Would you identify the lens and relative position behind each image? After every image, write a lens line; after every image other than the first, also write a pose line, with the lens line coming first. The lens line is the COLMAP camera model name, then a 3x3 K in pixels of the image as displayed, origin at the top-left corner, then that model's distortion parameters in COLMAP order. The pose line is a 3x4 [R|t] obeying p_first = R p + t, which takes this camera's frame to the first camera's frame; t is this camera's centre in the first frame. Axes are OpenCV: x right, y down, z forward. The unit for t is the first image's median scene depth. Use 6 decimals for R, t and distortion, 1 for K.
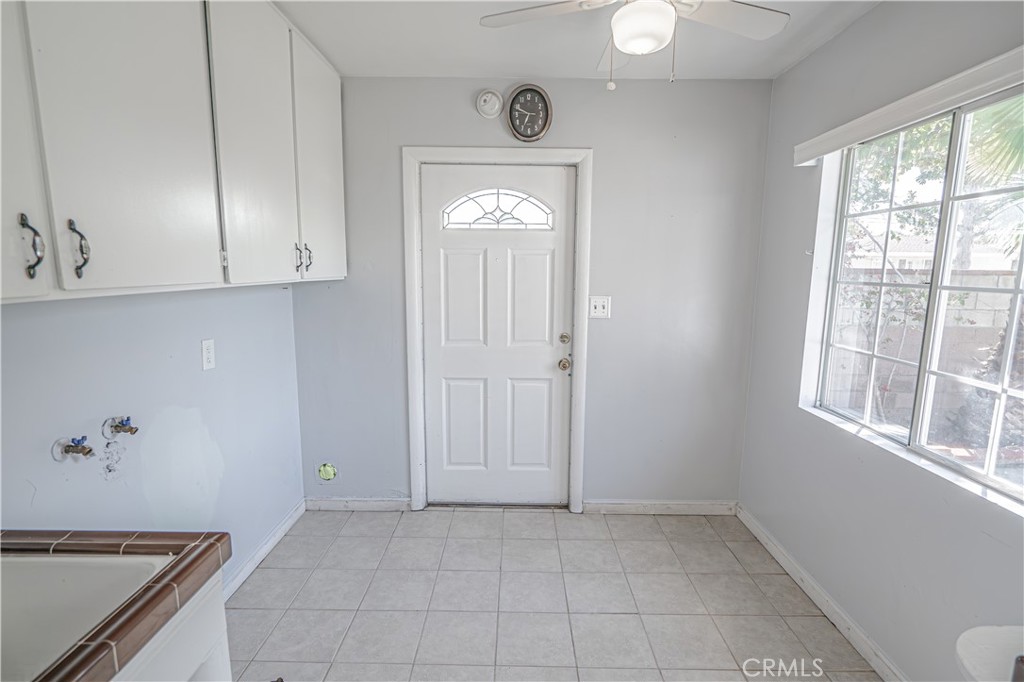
lens RADIAL K [[514.6, 0, 509.0], [0, 514.6, 346.3], [0, 0, 1]] dist [-0.003111, 0.000166]
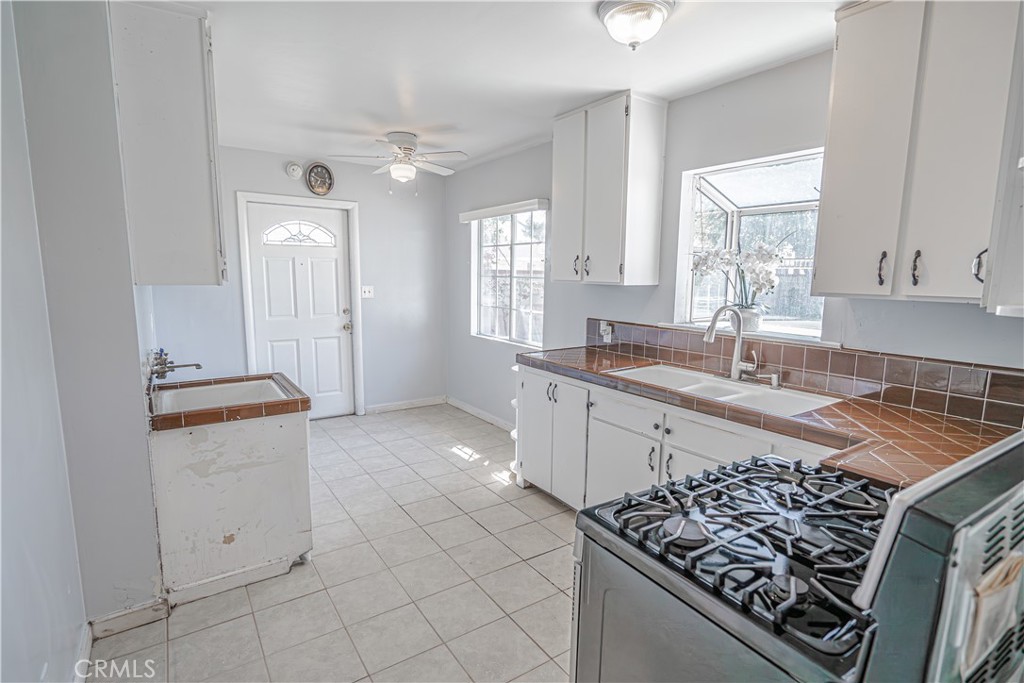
lens RADIAL K [[514.6, 0, 511.5], [0, 514.6, 347.2], [0, 0, 1]] dist [-0.003111, 0.000166]
pose [[0.821171, -0.080544, 0.564970, -0.424541], [0.082003, 0.996370, 0.022857, 0.111286], [-0.564760, 0.027560, 0.824795, -0.714066]]
